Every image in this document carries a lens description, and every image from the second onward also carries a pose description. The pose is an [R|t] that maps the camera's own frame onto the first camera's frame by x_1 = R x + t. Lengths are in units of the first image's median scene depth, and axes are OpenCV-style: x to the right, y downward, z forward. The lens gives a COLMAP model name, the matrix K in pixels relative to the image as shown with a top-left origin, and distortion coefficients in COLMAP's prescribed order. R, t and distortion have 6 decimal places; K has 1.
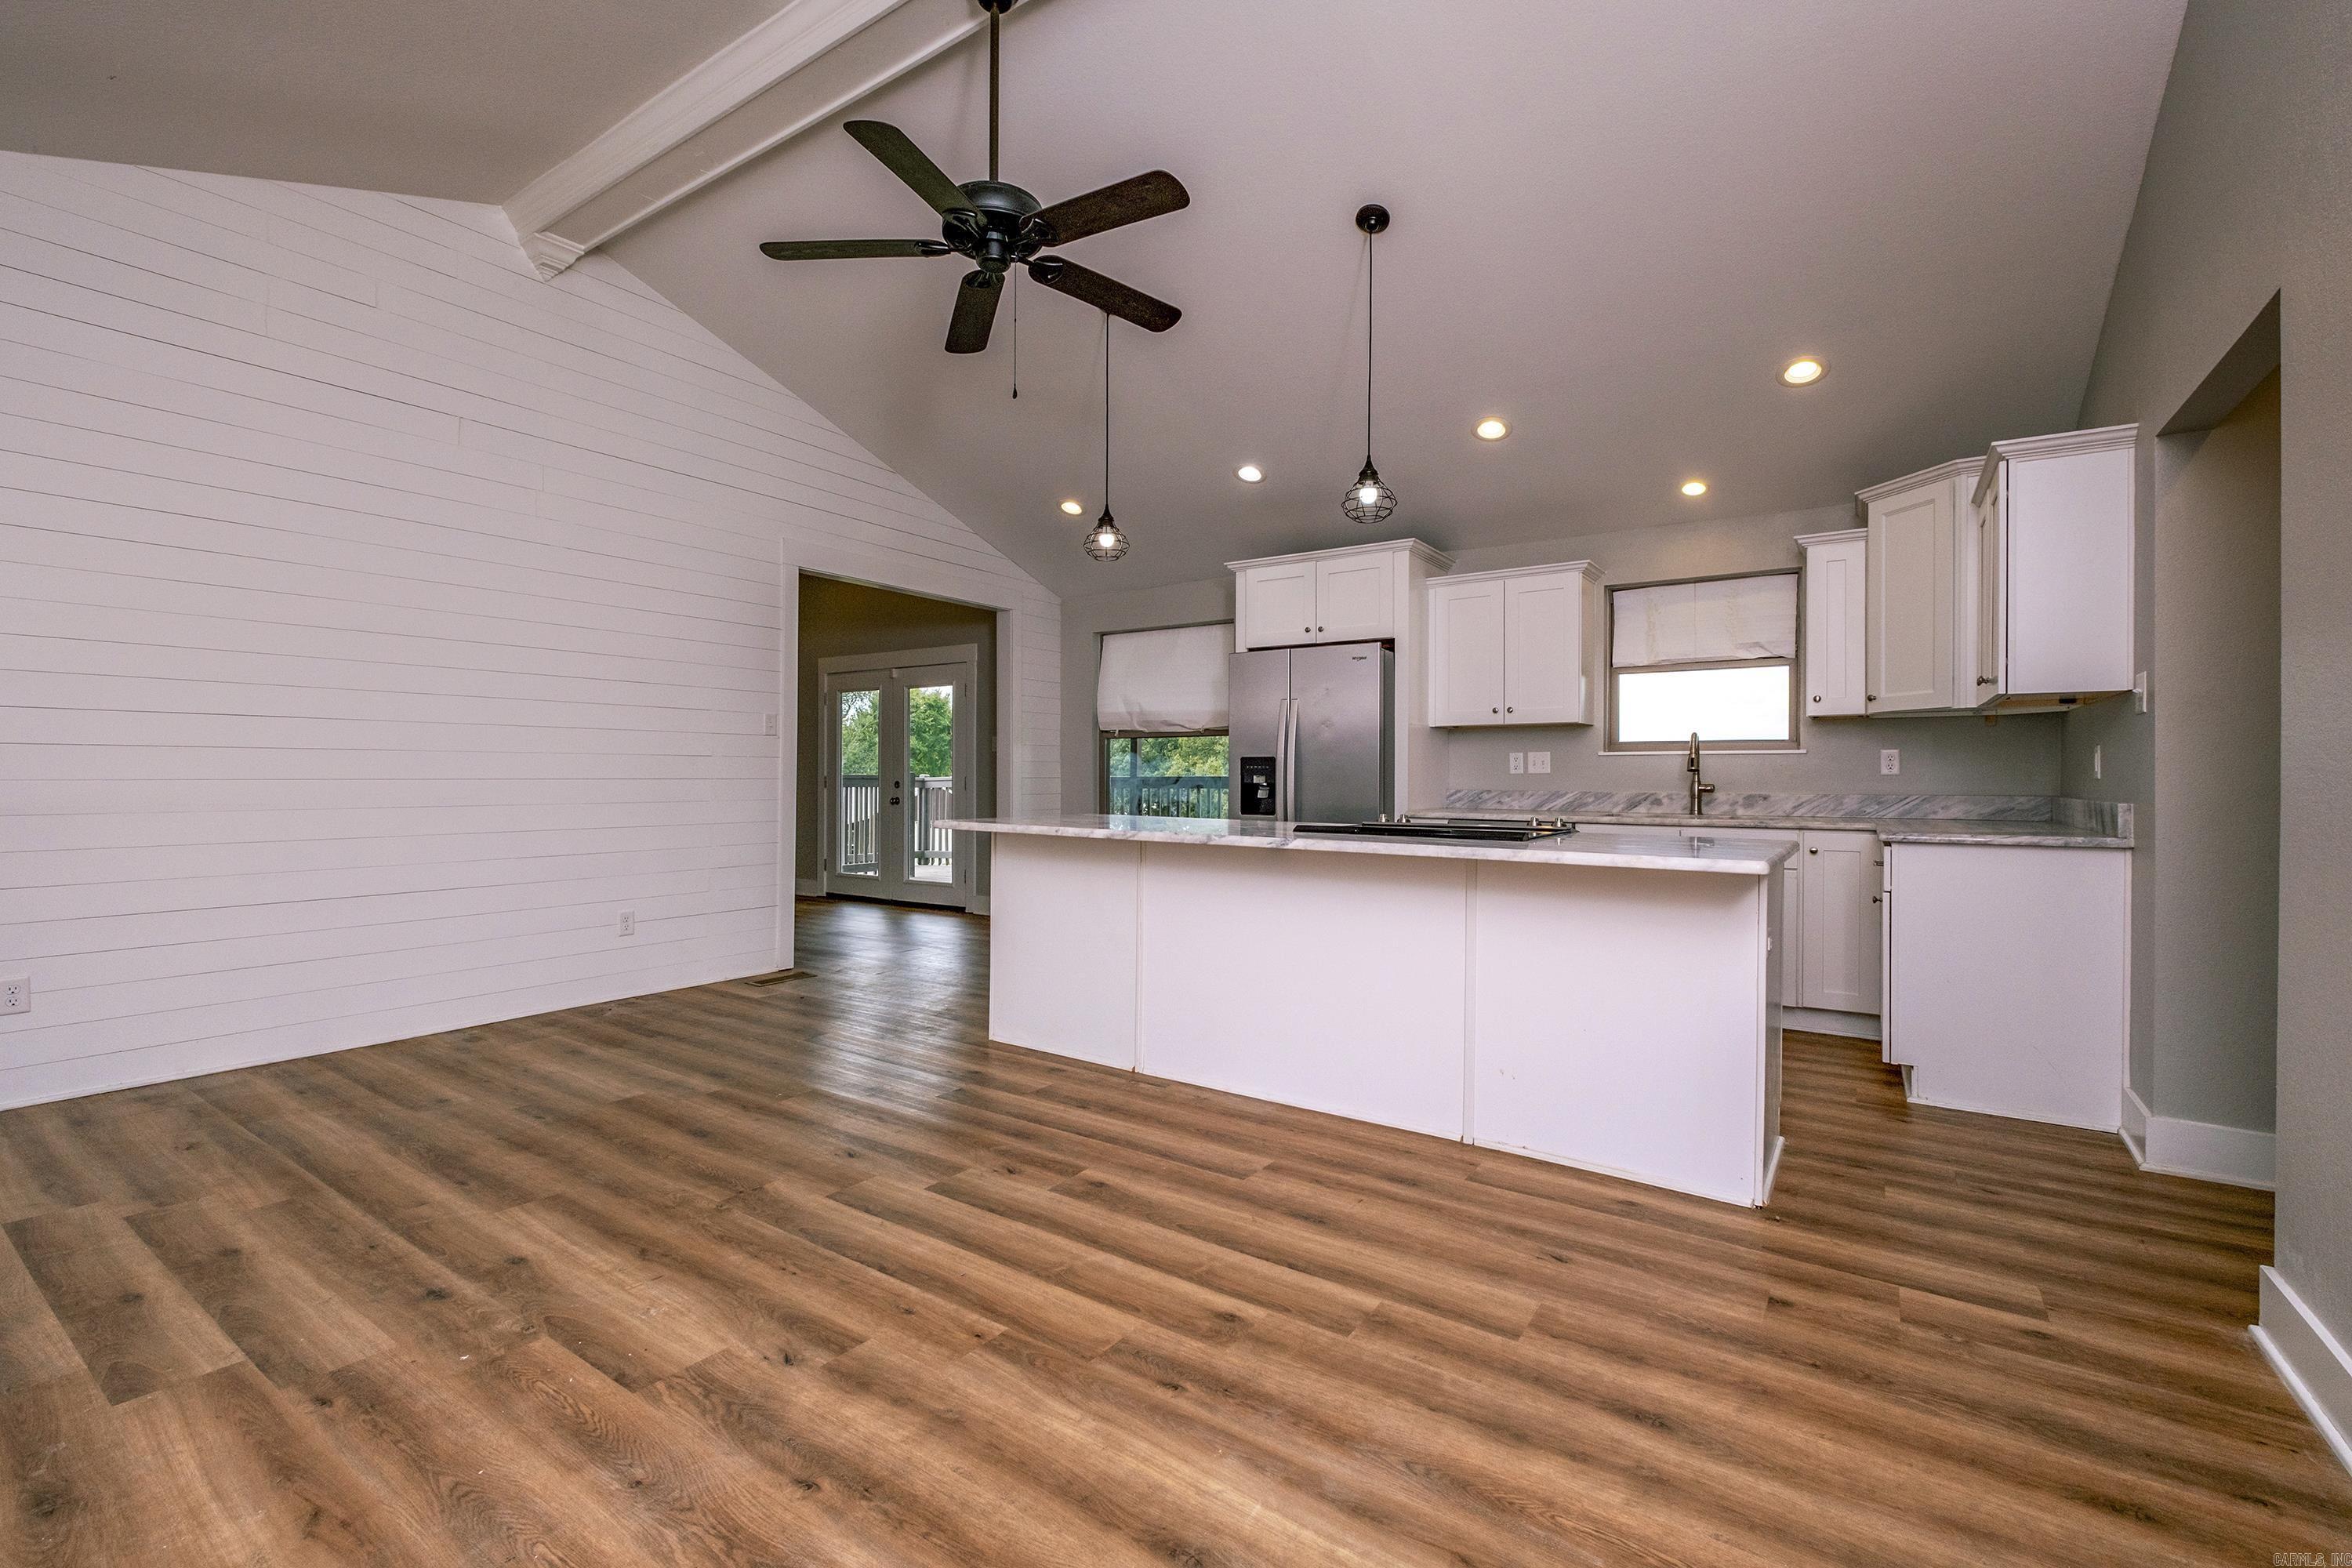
lens RADIAL K [[1009.3, 0, 1179.1], [0, 1009.3, 778.5], [0, 0, 1]] dist [0.001291, -0.005795]
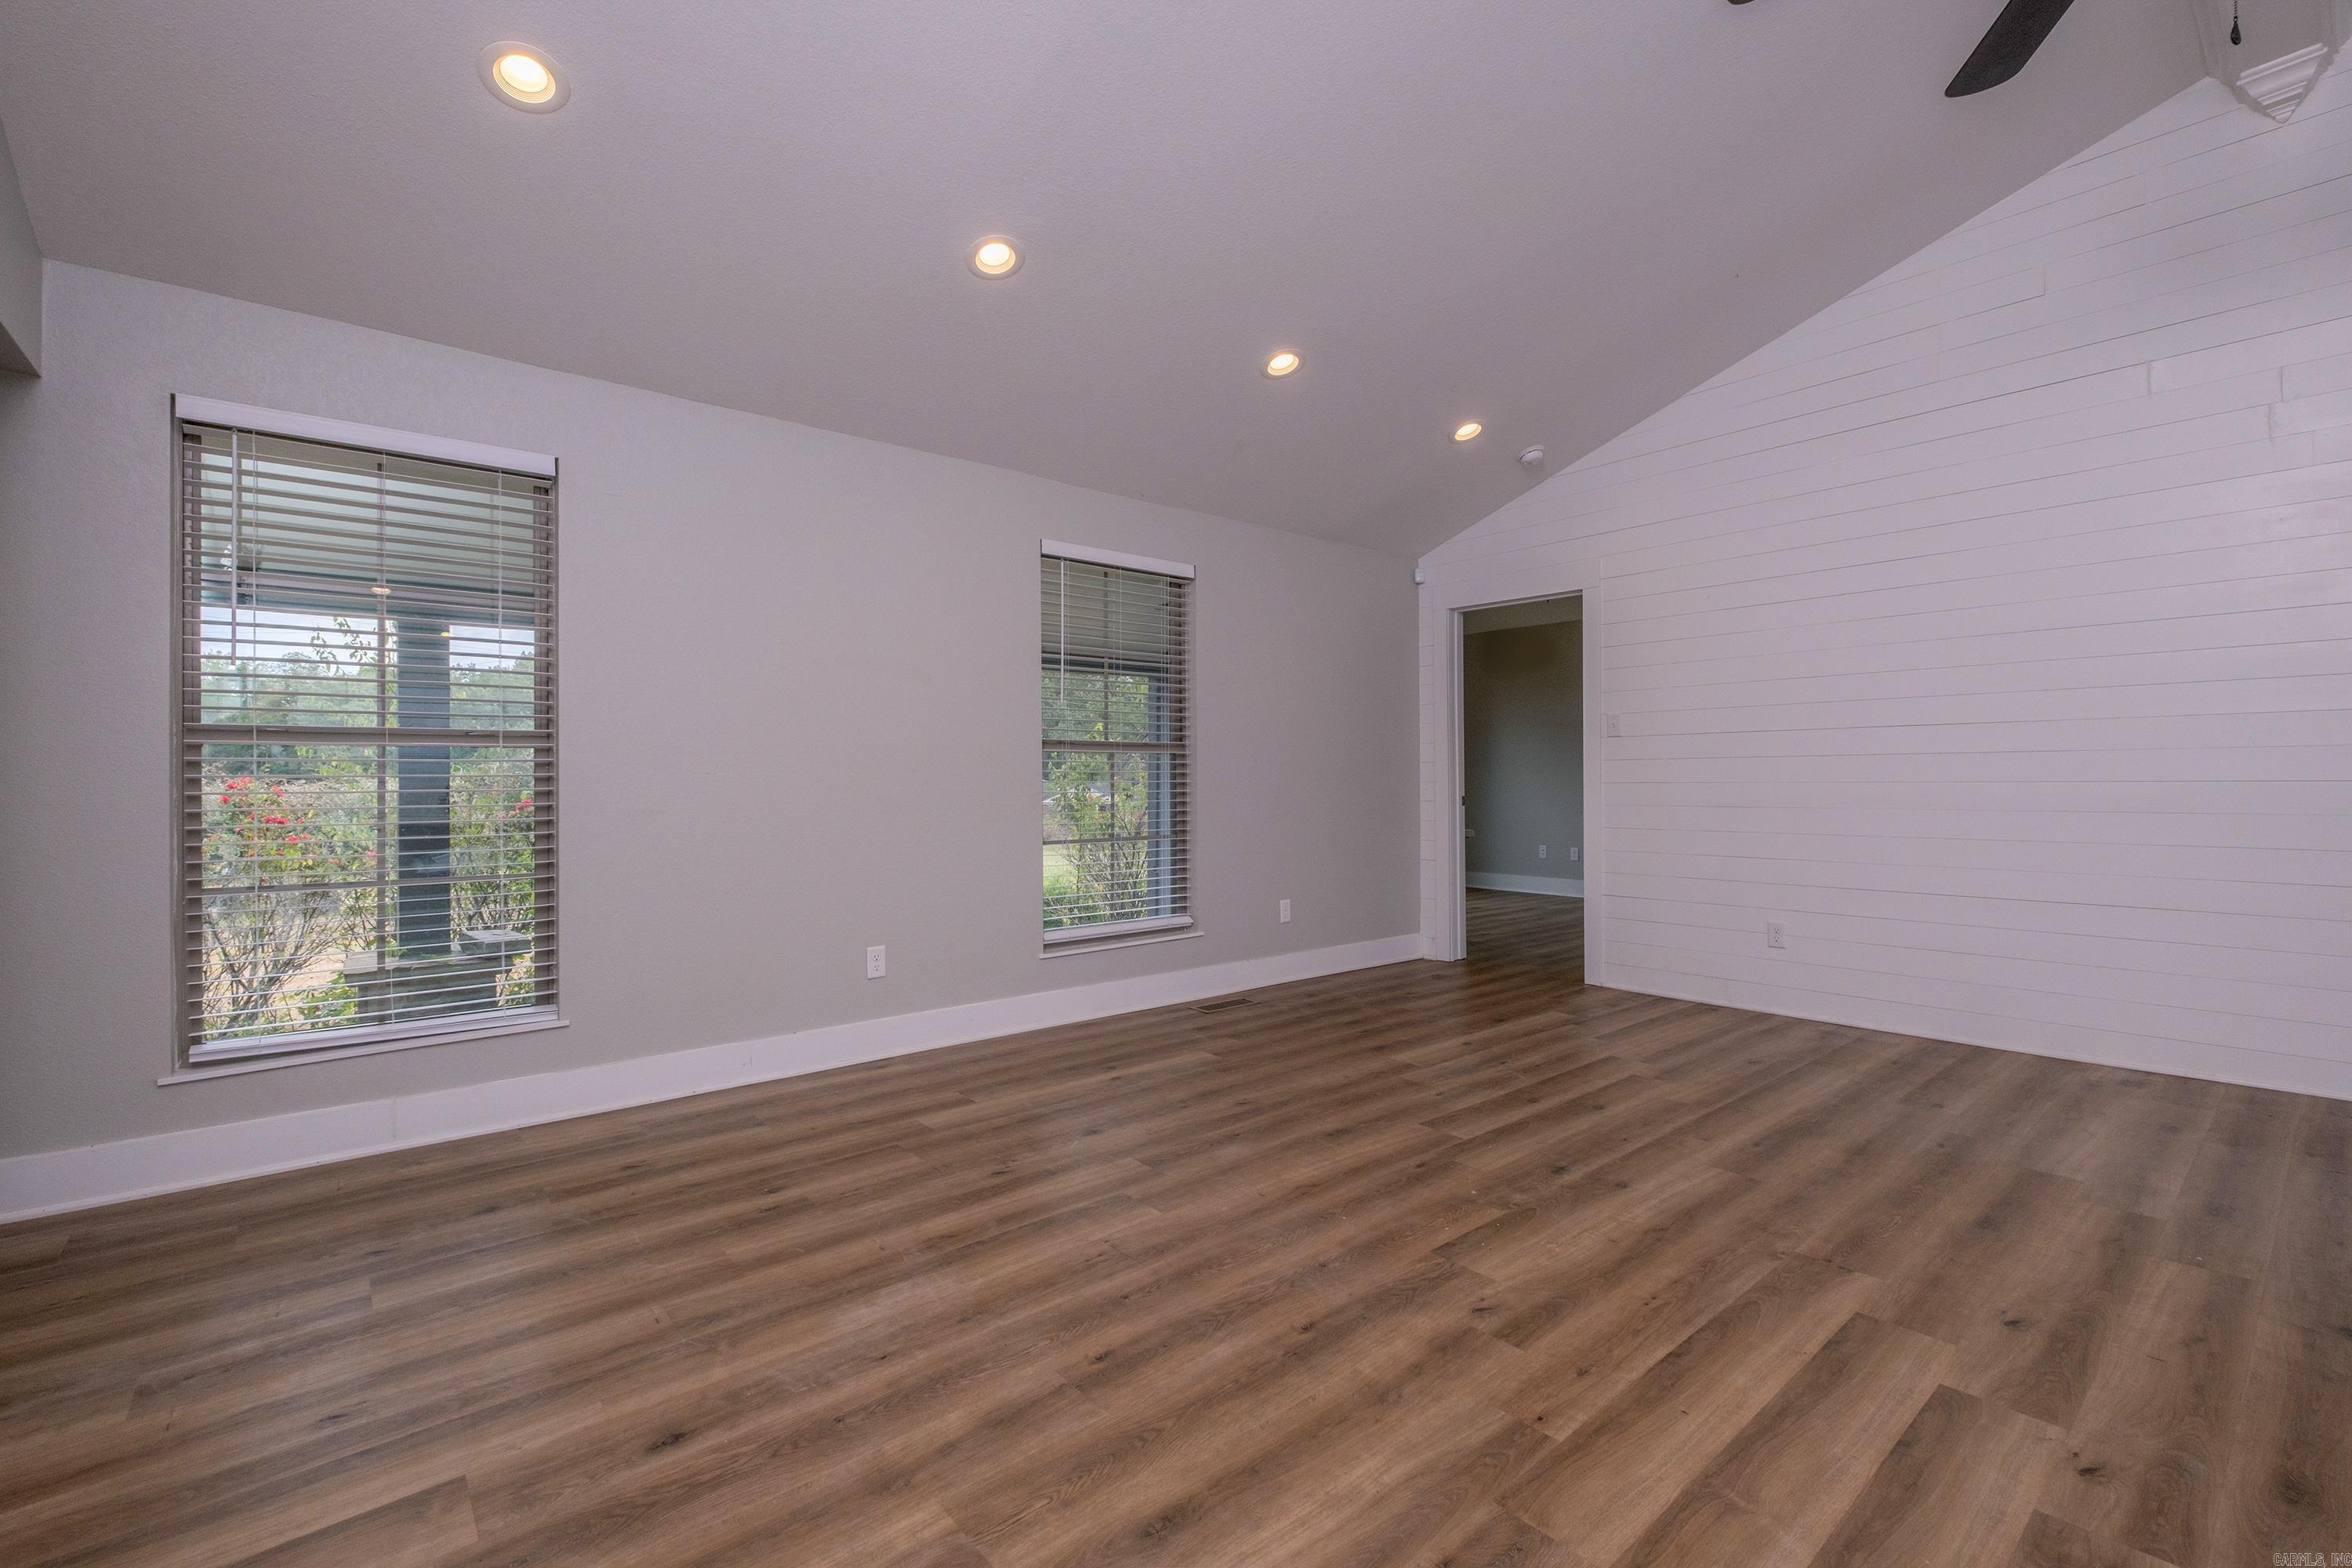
lens RADIAL K [[1009.3, 0, 1179.1], [0, 1009.3, 778.5], [0, 0, 1]] dist [0.001291, -0.005795]
pose [[-0.265380, -0.006484, -0.964122, 0.539789], [0.000293, 0.999977, -0.006806, 0.006506], [0.964144, -0.002089, -0.265372, 0.697901]]
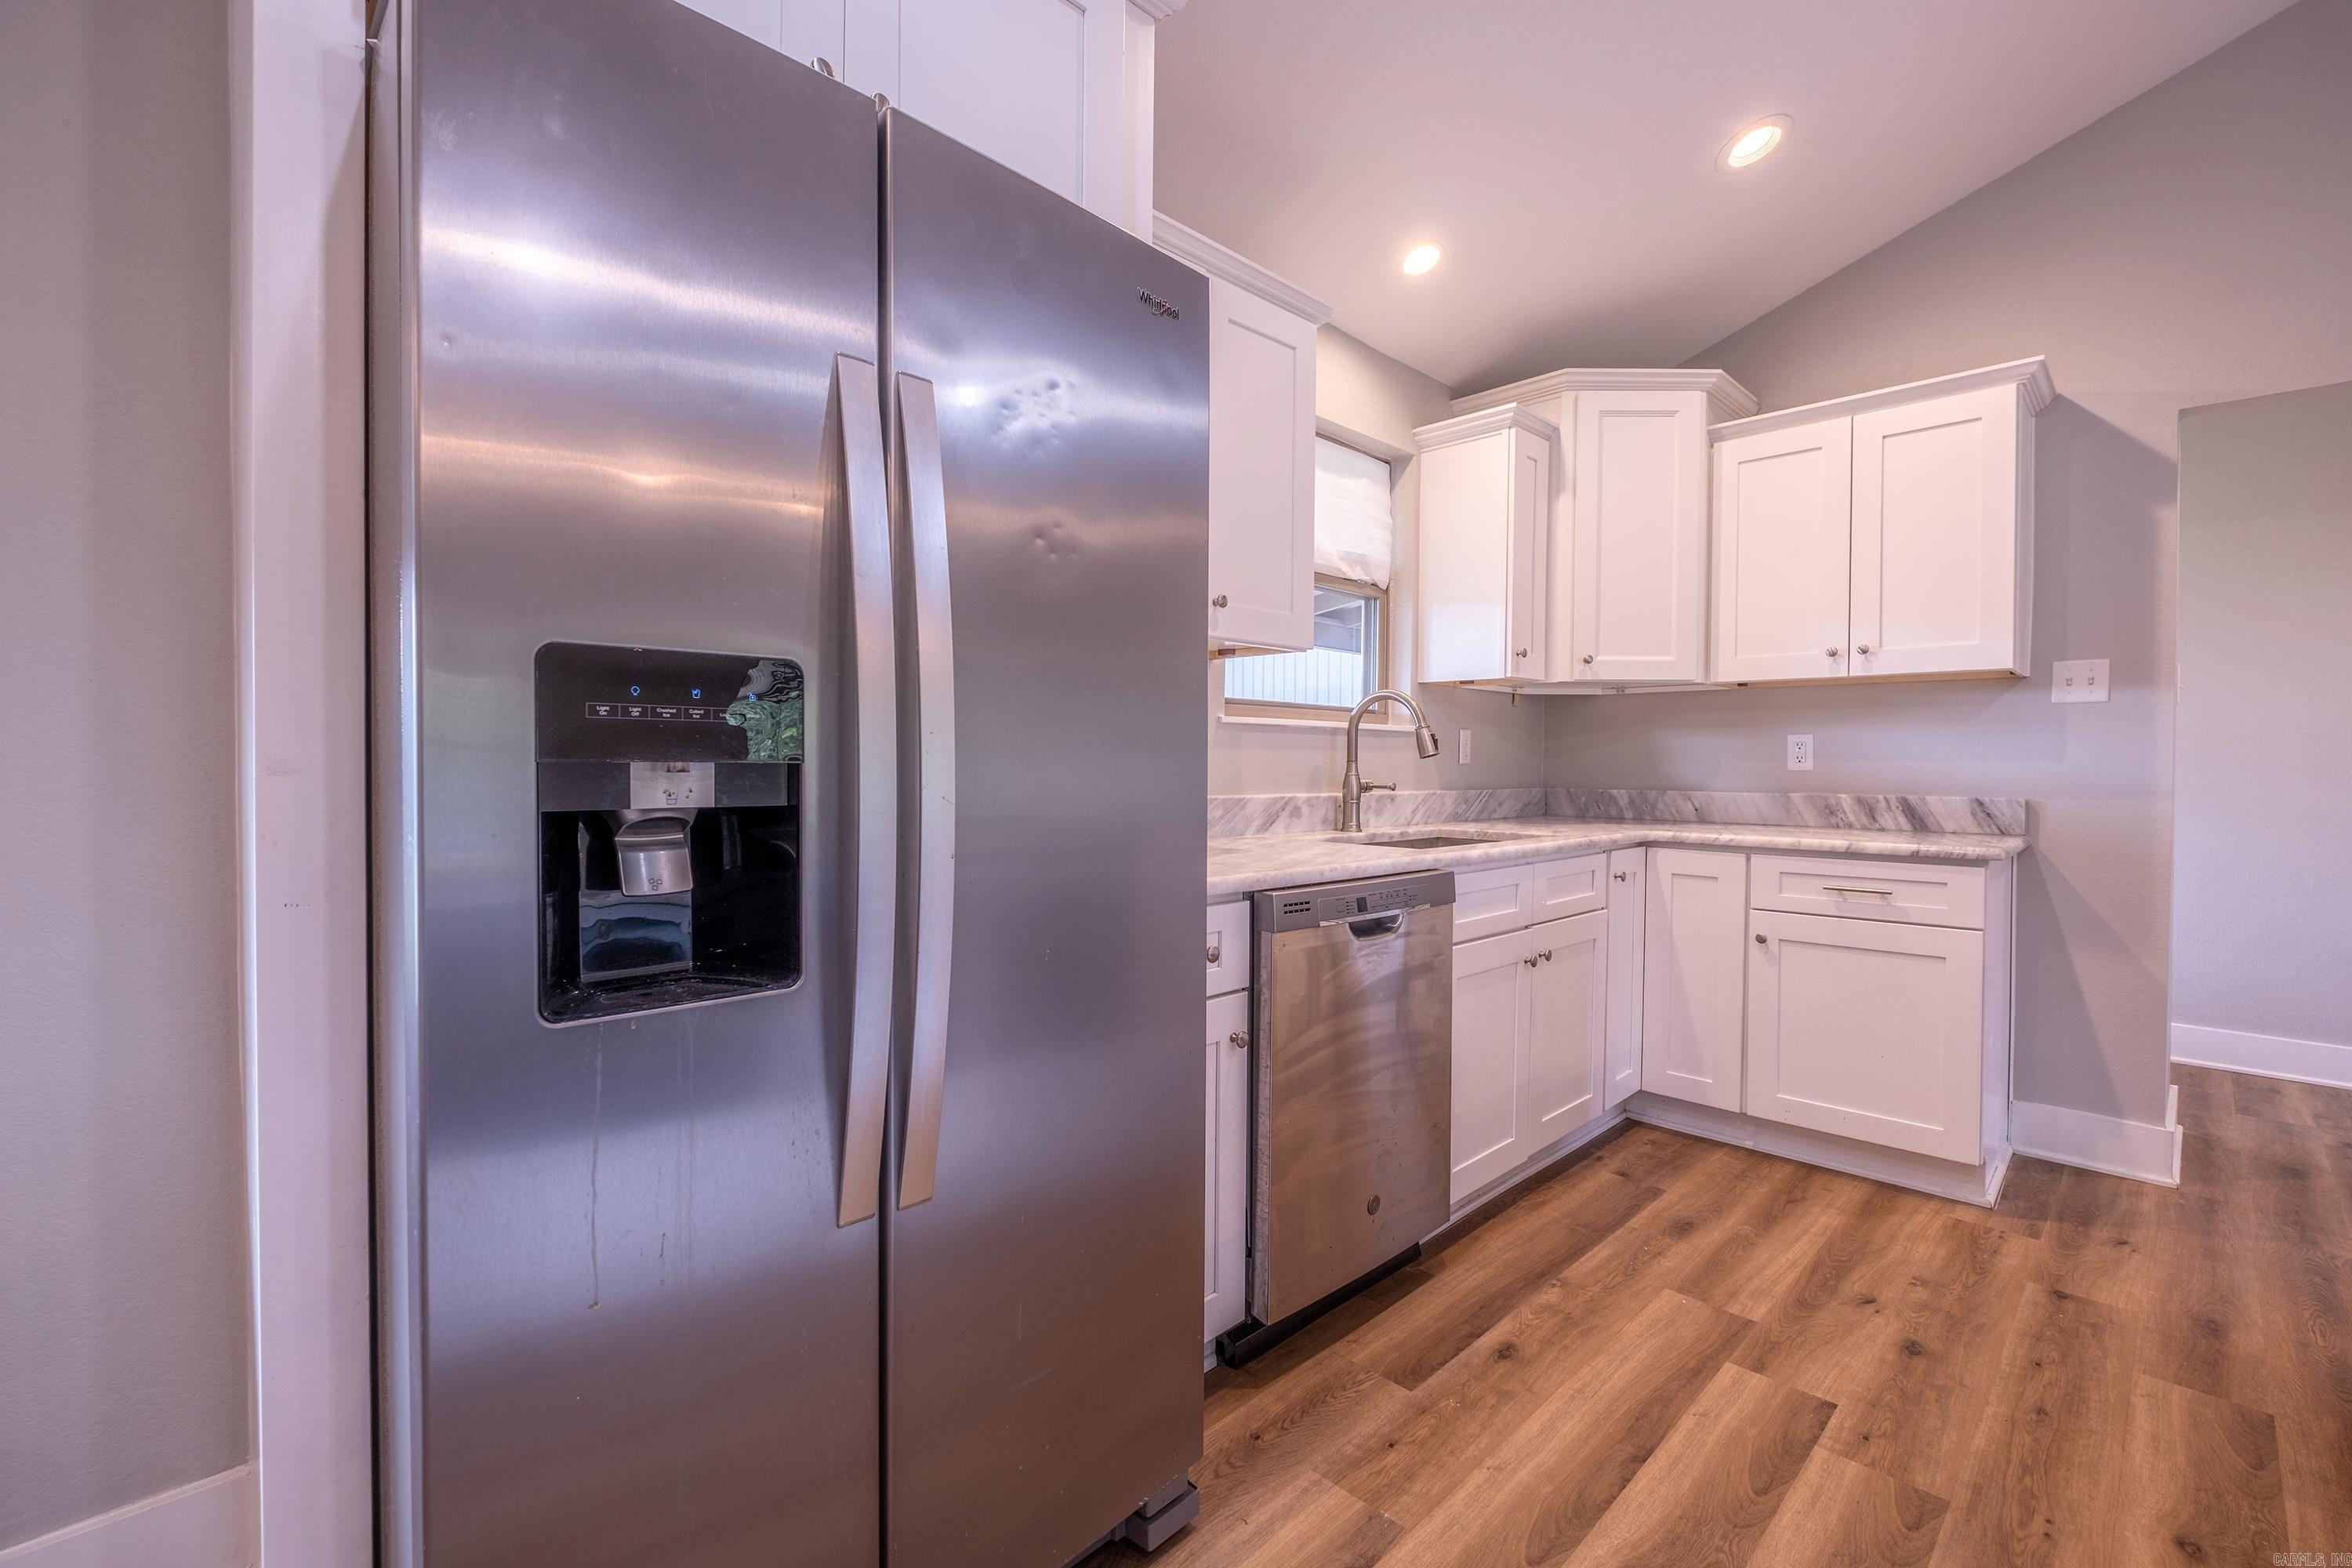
lens RADIAL K [[1009.3, 0, 1179.1], [0, 1009.3, 778.5], [0, 0, 1]] dist [0.001291, -0.005795]
pose [[0.190152, -0.016163, 0.981622, -0.145398], [-0.003691, 0.999846, 0.017178, -0.008186], [-0.981748, -0.006889, 0.190063, 1.902405]]
